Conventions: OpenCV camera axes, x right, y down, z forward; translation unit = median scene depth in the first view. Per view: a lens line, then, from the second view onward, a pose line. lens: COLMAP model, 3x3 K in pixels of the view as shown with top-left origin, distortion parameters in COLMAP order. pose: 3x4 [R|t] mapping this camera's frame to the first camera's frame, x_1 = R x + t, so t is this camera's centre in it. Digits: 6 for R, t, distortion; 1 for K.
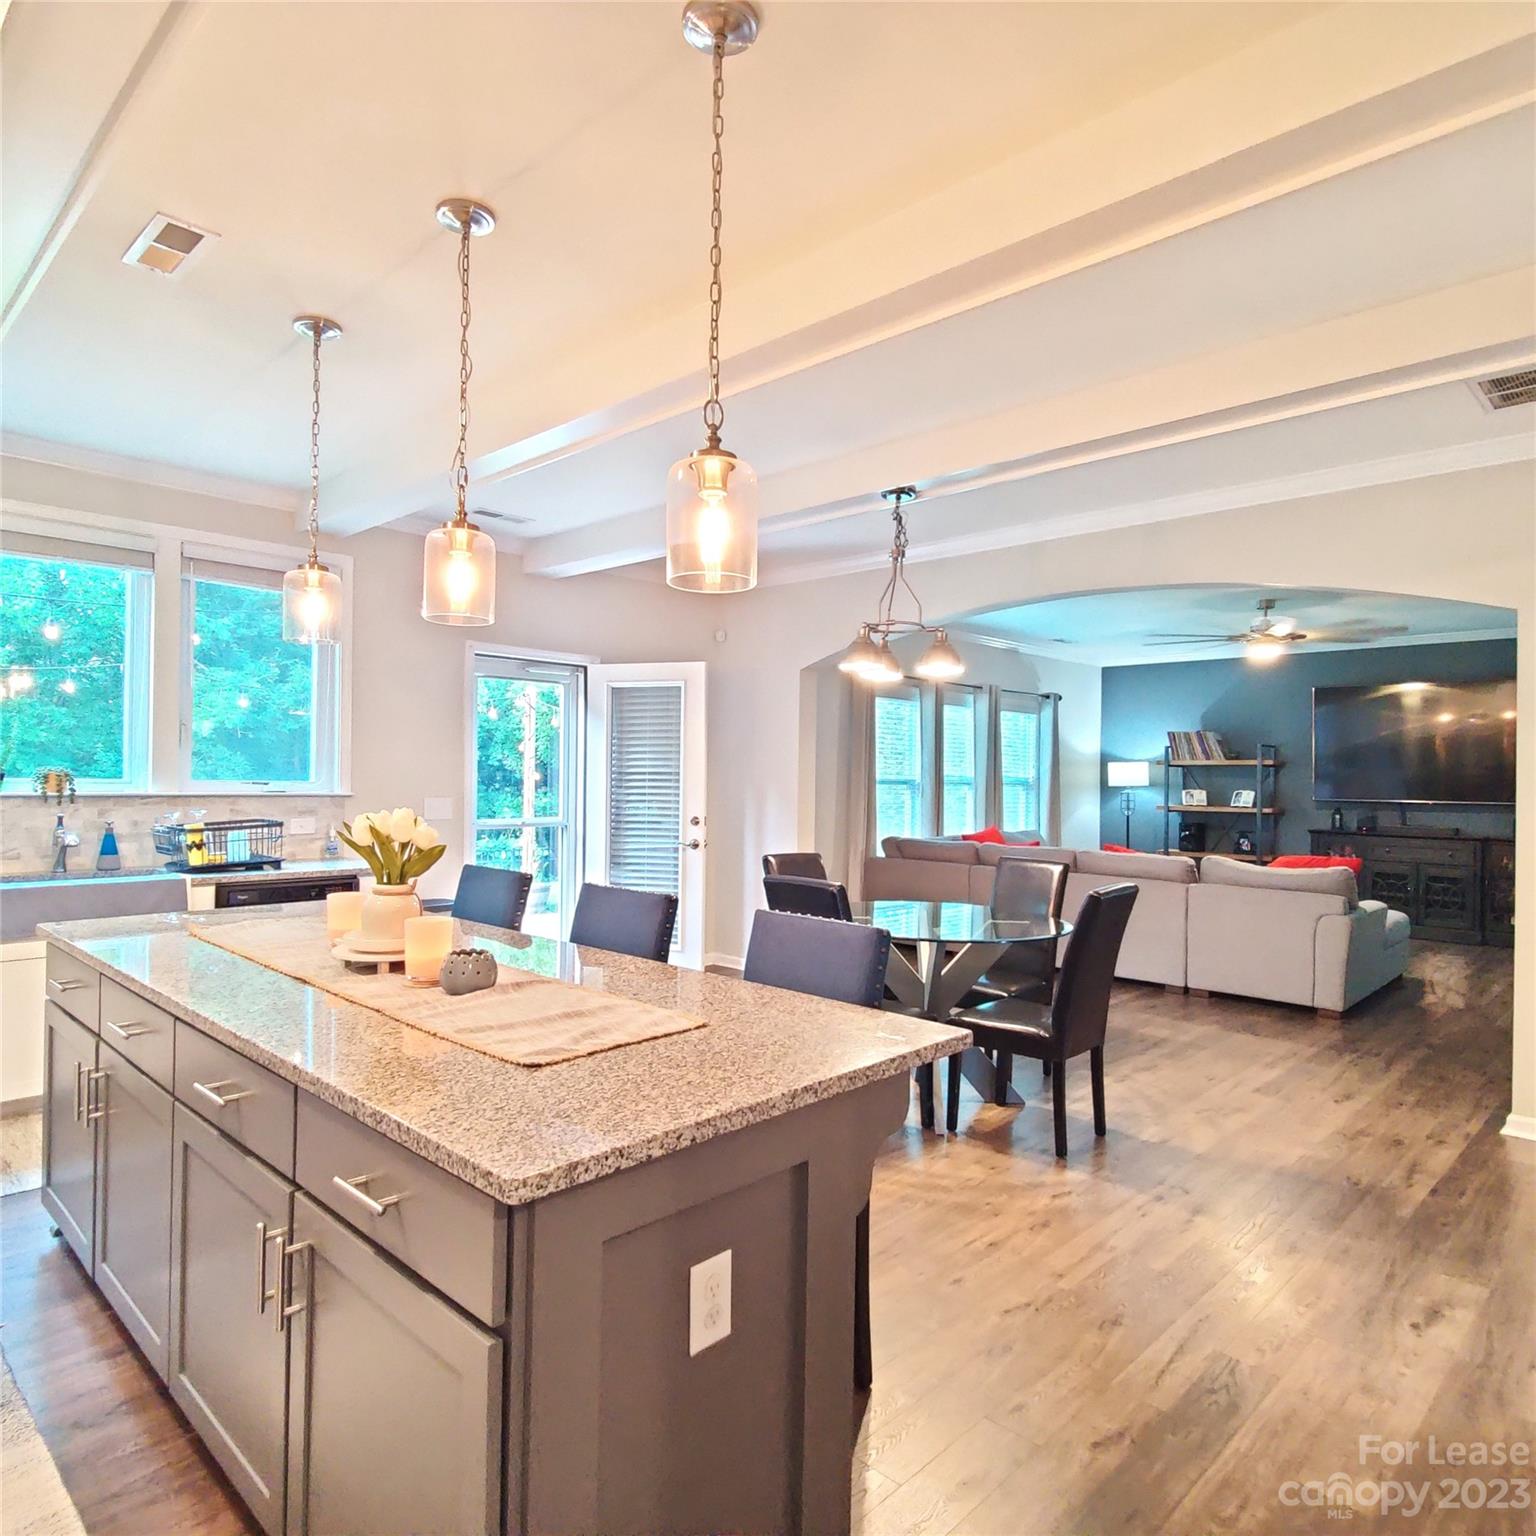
lens RADIAL K [[990.0, 0, 762.6], [0, 990.0, 769.7], [0, 0, 1]] dist [-0.004264, 0.000217]
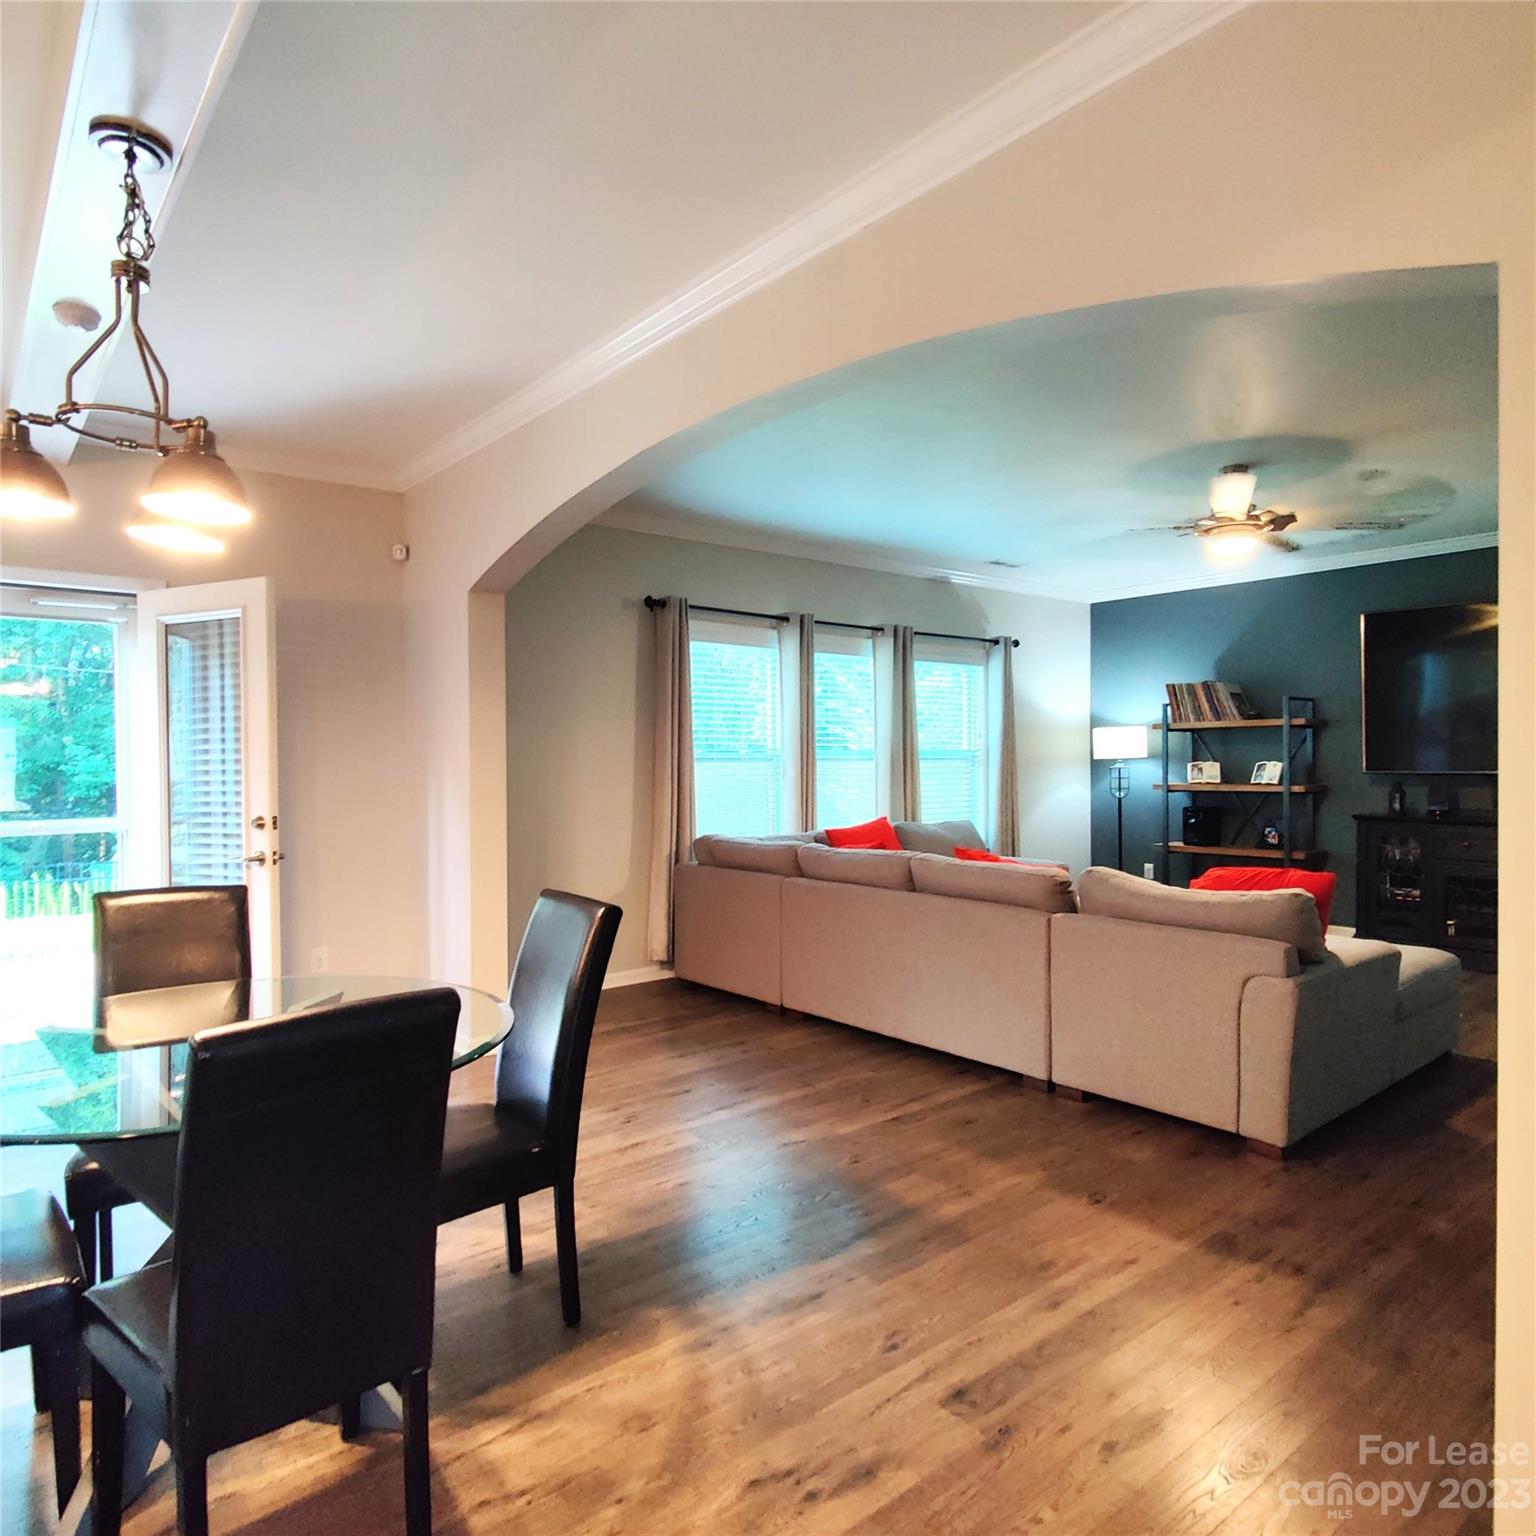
lens RADIAL K [[1012.8, 0, 768.0], [0, 1012.8, 768.0], [0, 0, 1]] dist [0.004790, -0.001795]
pose [[0.994132, -0.019155, -0.106466, 0.212692], [0.020673, 0.999699, 0.013175, 0.008984], [0.106182, -0.015299, 0.994229, 0.235606]]
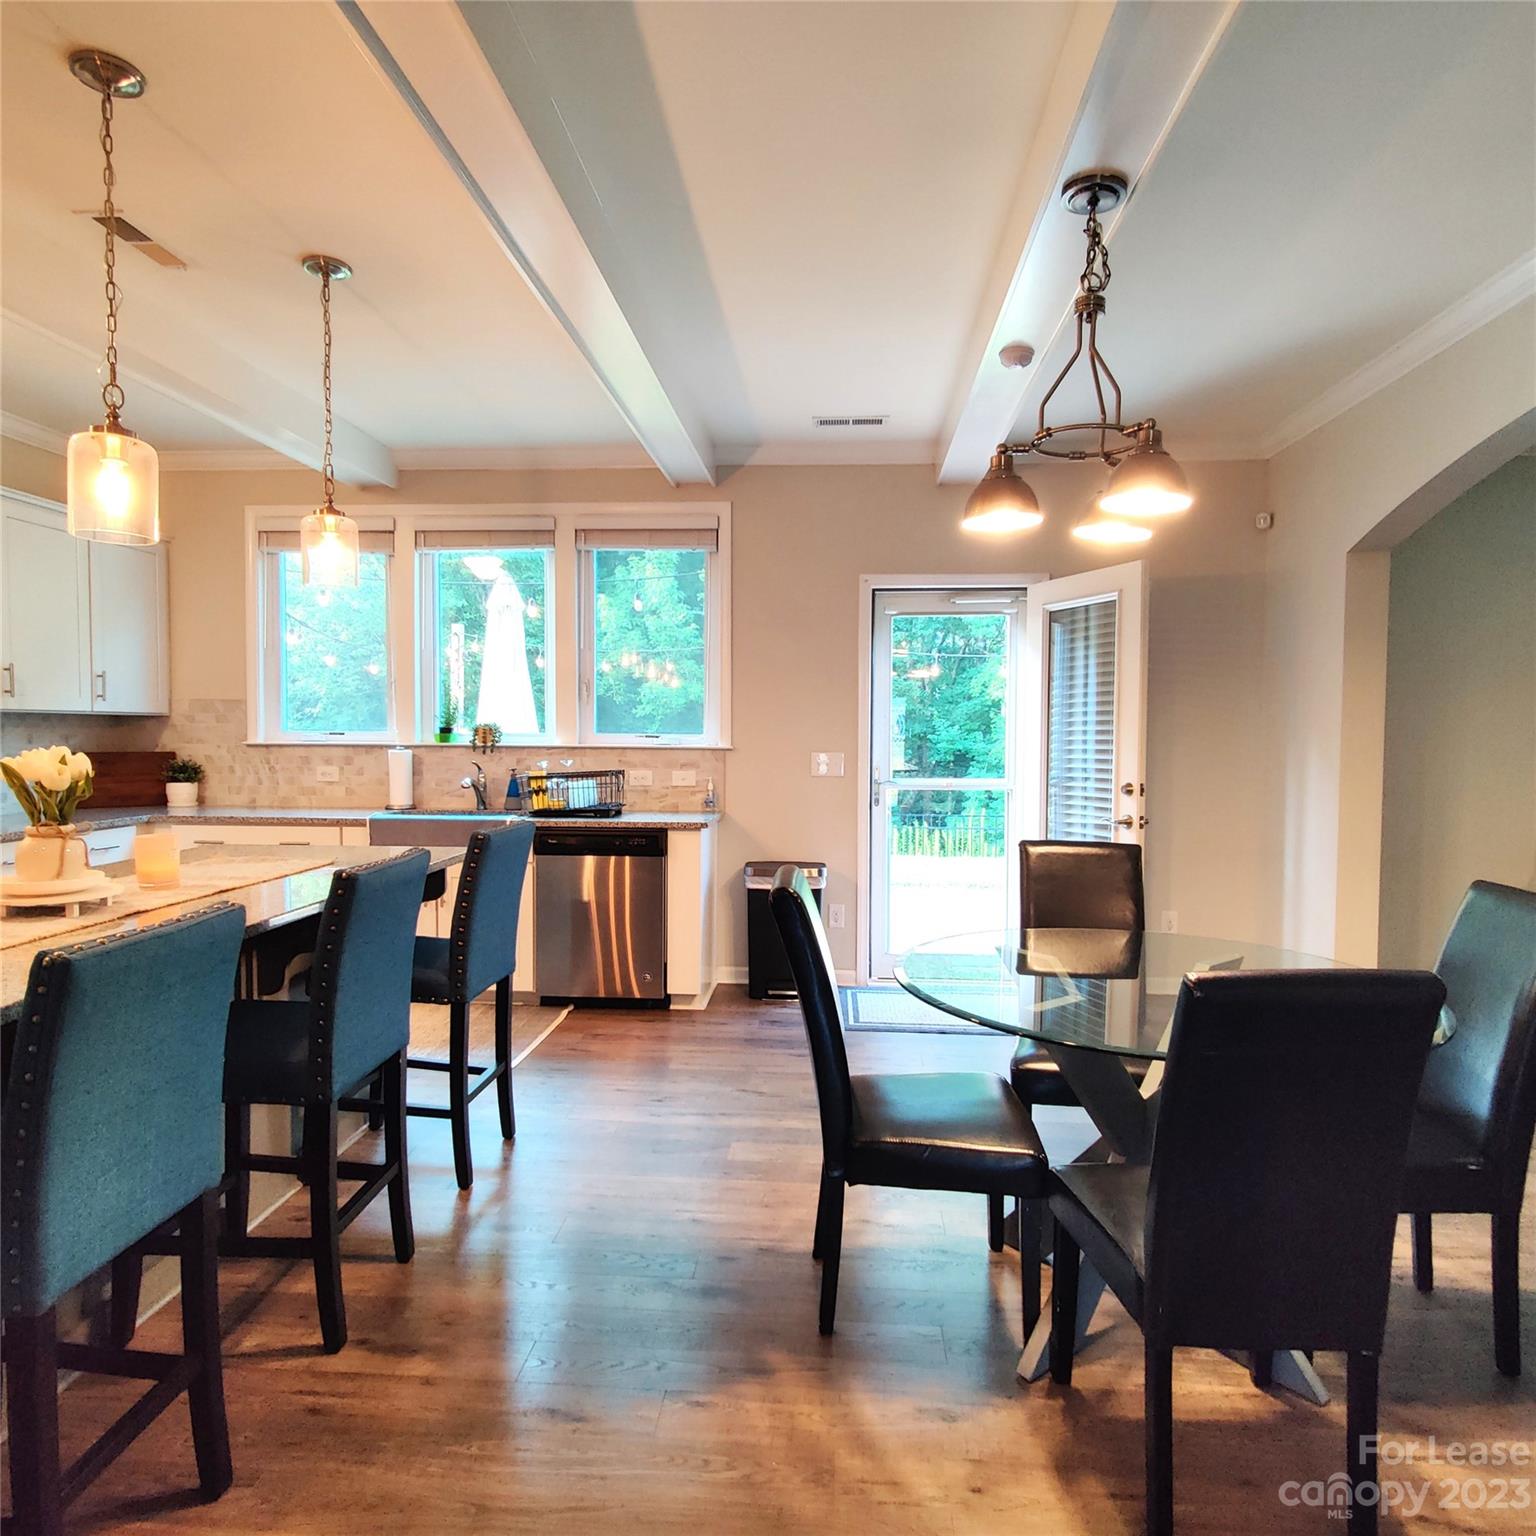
lens RADIAL K [[990.0, 0, 762.6], [0, 990.0, 769.7], [0, 0, 1]] dist [-0.004264, 0.000217]
pose [[0.643612, 0.019649, -0.765100, 0.192535], [0.006845, 0.999483, 0.031426, 0.008989], [0.765321, -0.025463, 0.643144, 0.218536]]
